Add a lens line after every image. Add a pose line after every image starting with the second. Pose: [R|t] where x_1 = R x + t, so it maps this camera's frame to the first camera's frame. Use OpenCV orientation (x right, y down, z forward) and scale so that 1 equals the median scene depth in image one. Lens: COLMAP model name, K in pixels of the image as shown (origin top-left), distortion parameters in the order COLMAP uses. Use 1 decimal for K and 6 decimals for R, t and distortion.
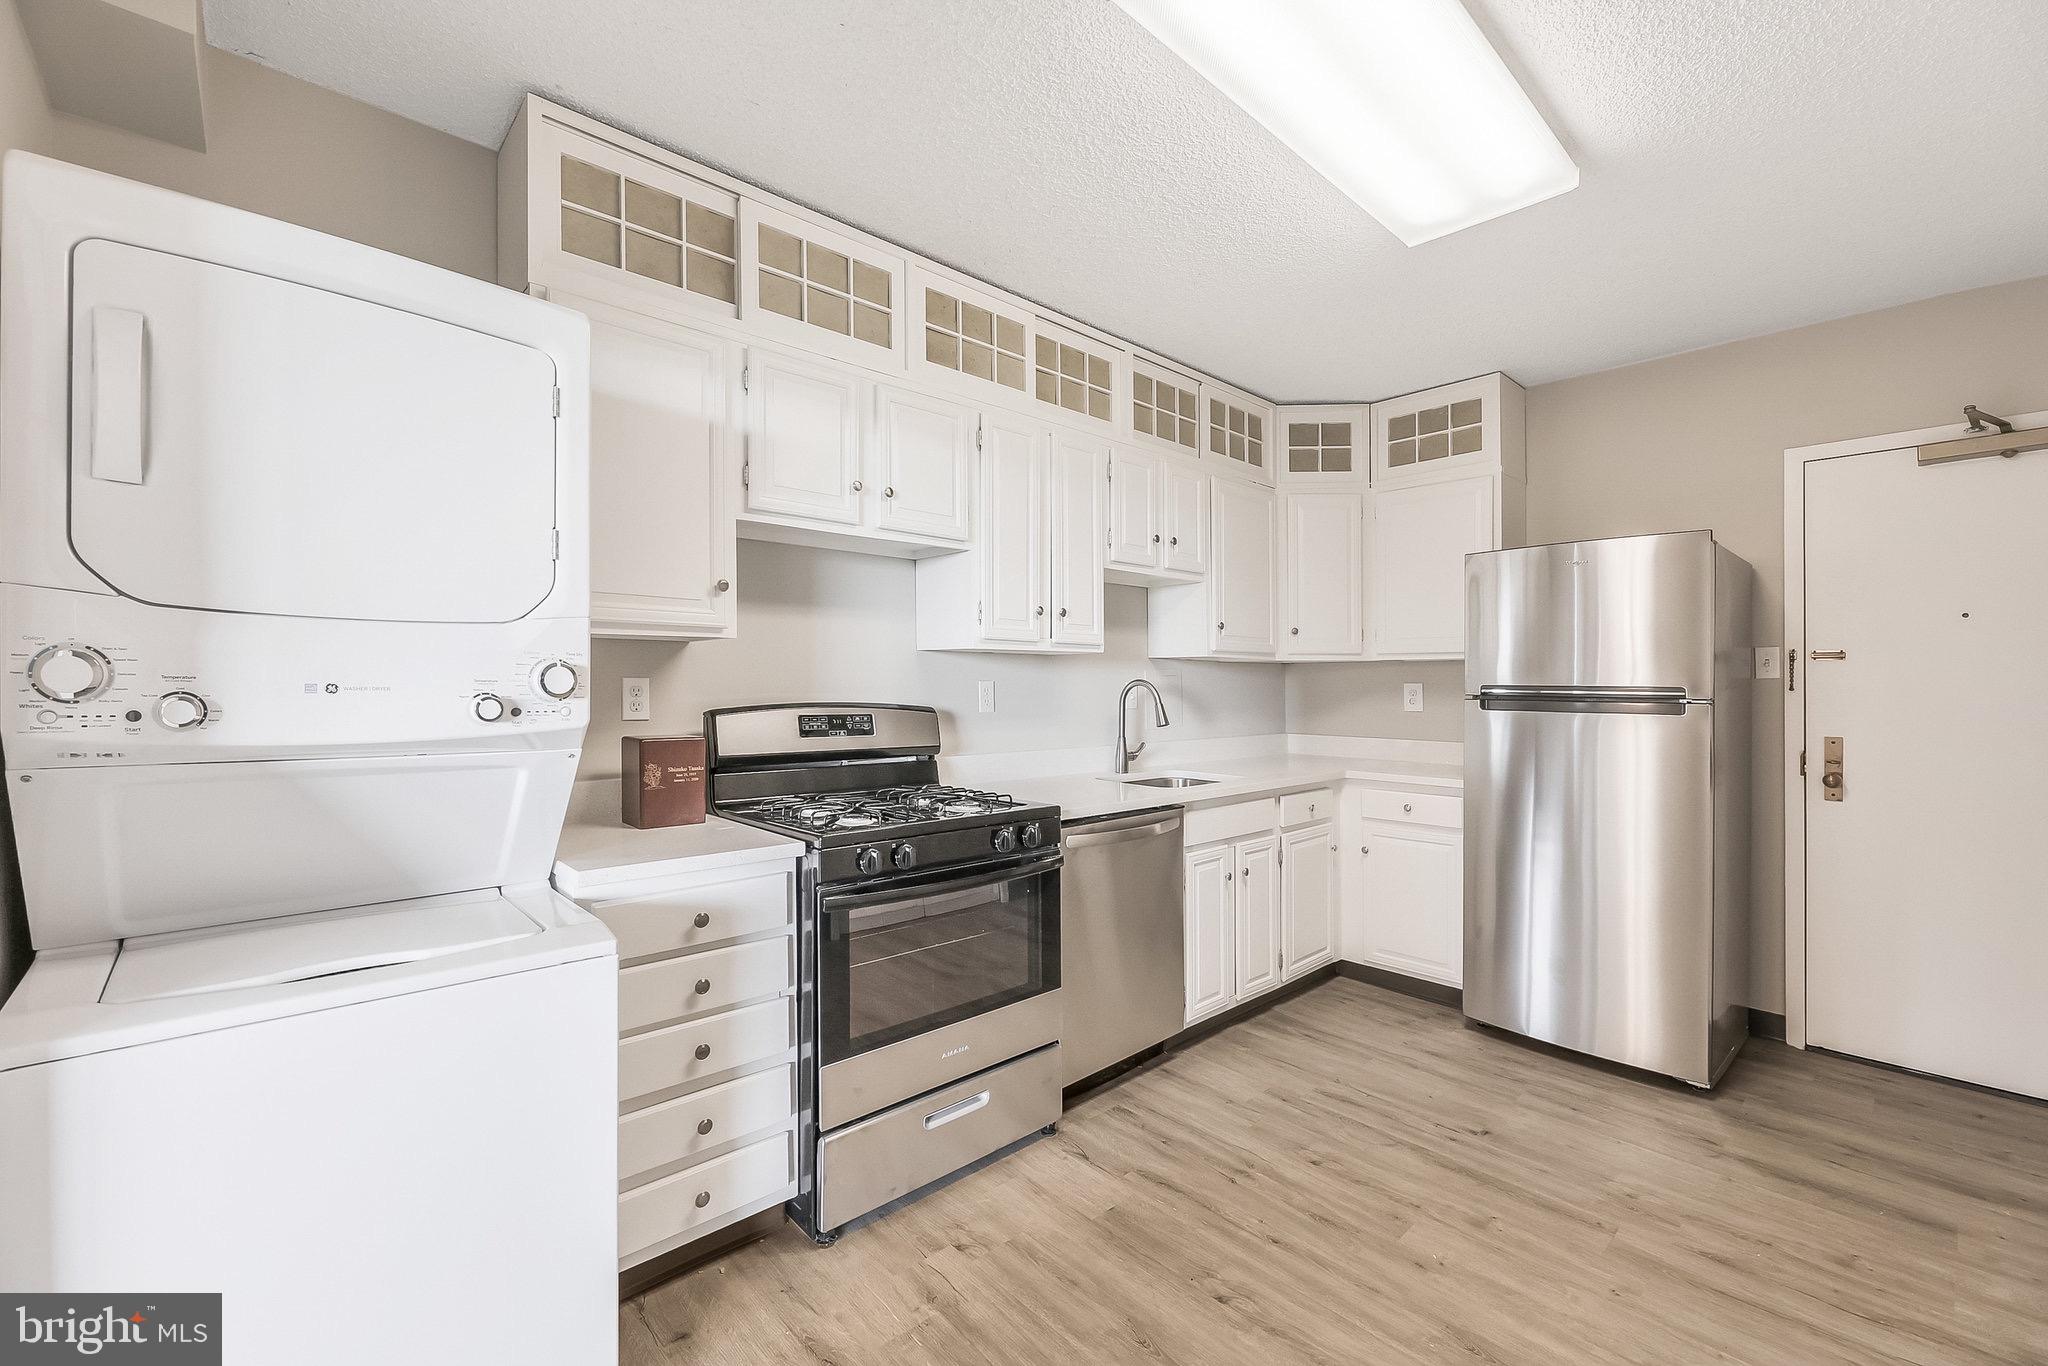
lens RADIAL K [[847.5, 0, 1023.4], [0, 847.5, 679.1], [0, 0, 1]] dist [-0.000200, -0.000367]
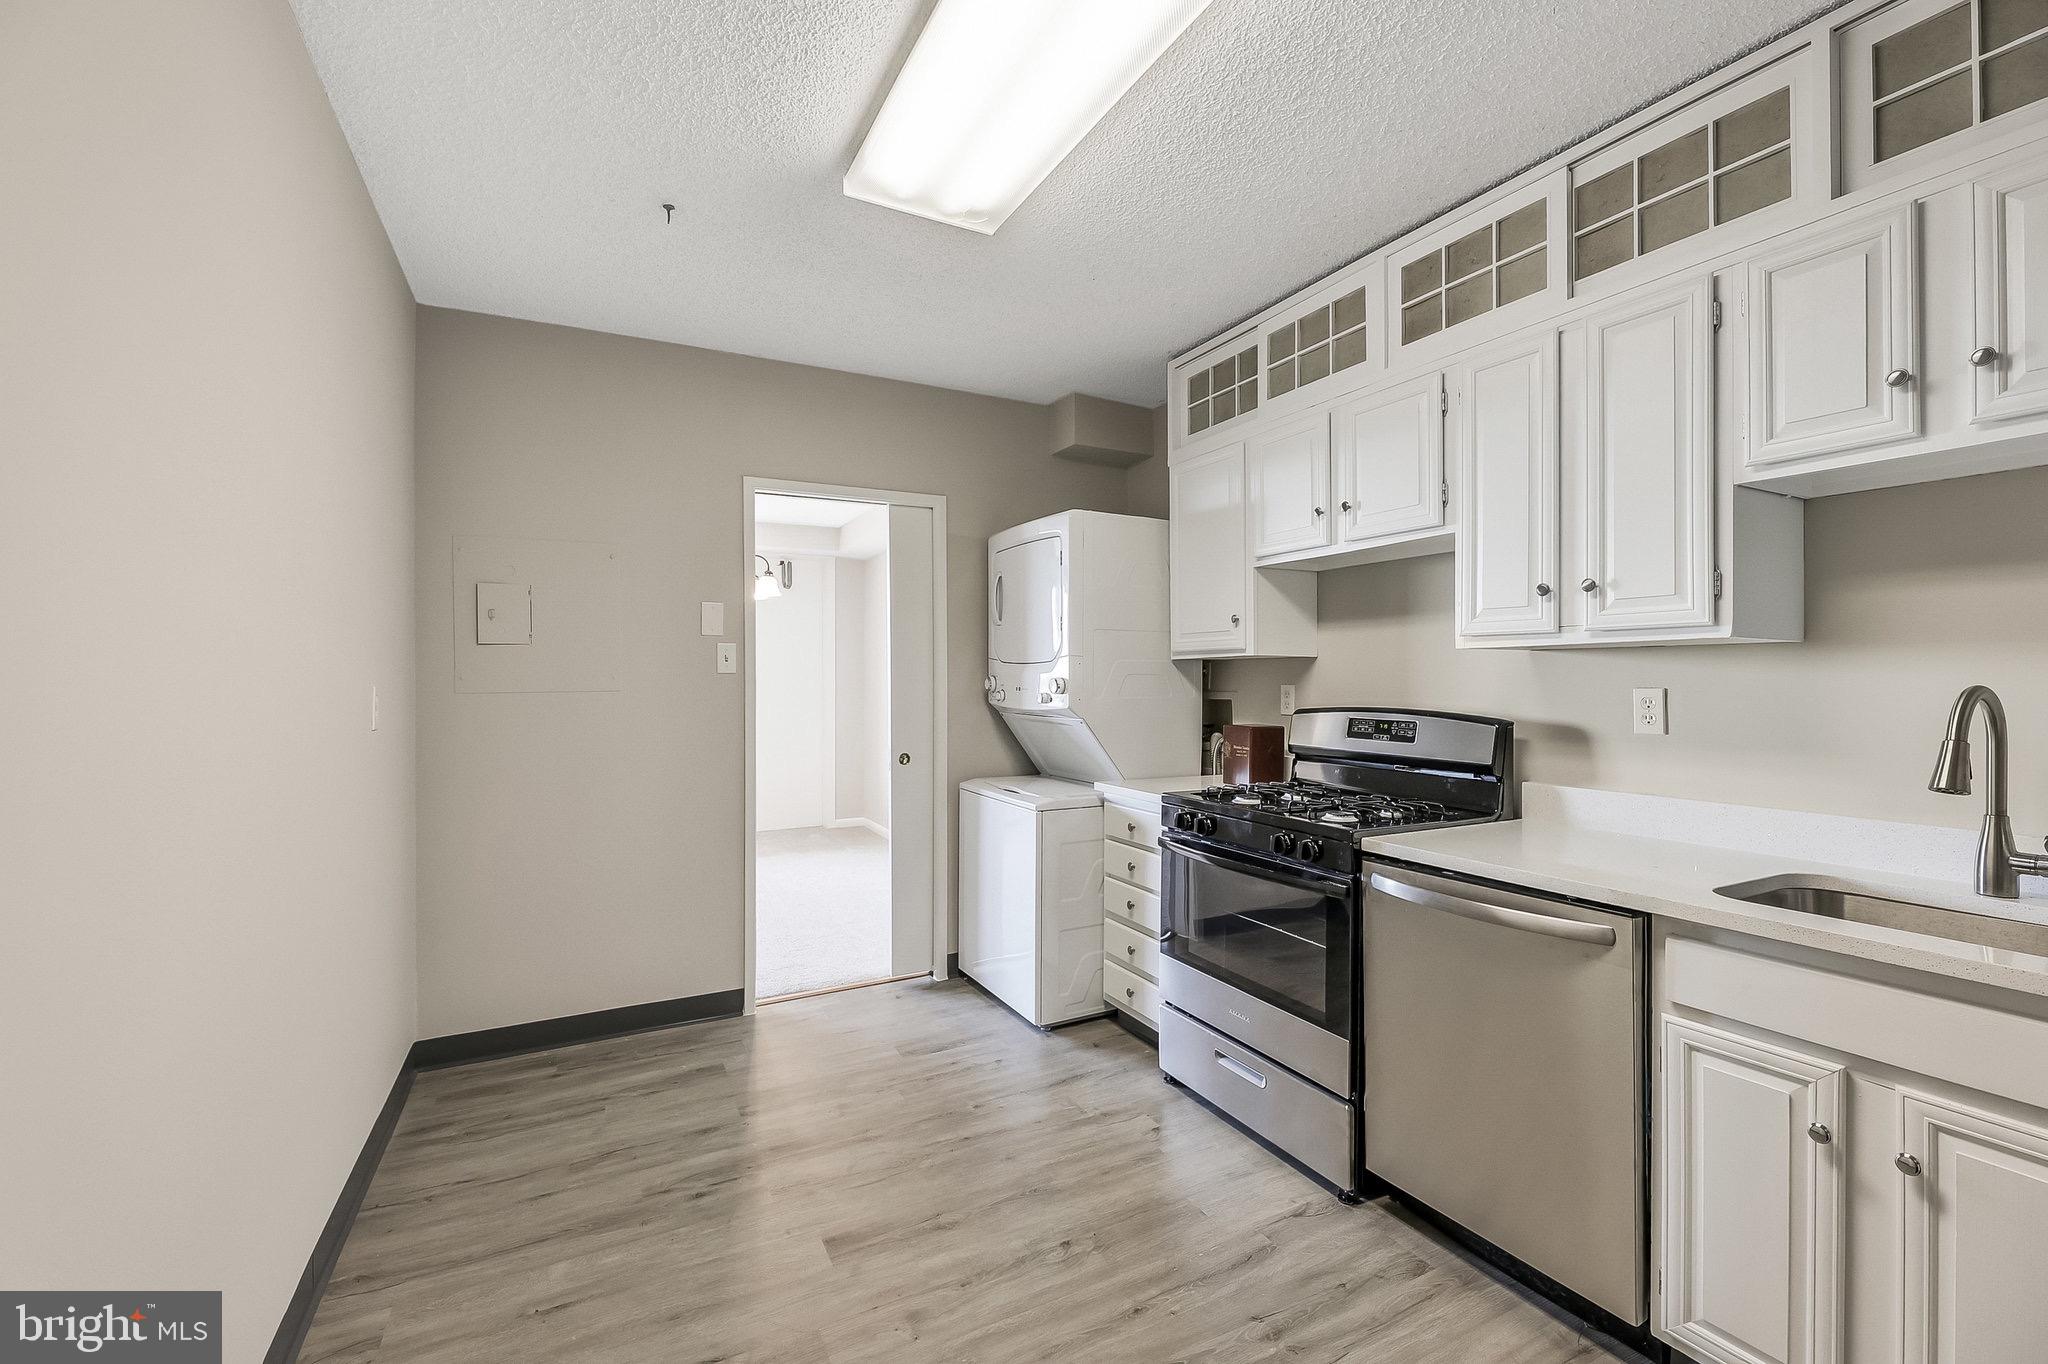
lens RADIAL K [[847.5, 0, 1022.7], [0, 847.5, 683.0], [0, 0, 1]] dist [-0.000200, -0.000367]
pose [[-0.246187, -0.003516, -0.969216, 0.919441], [-0.001104, 0.999994, -0.003348, 0.000648], [0.969222, 0.000246, -0.246189, 0.844685]]
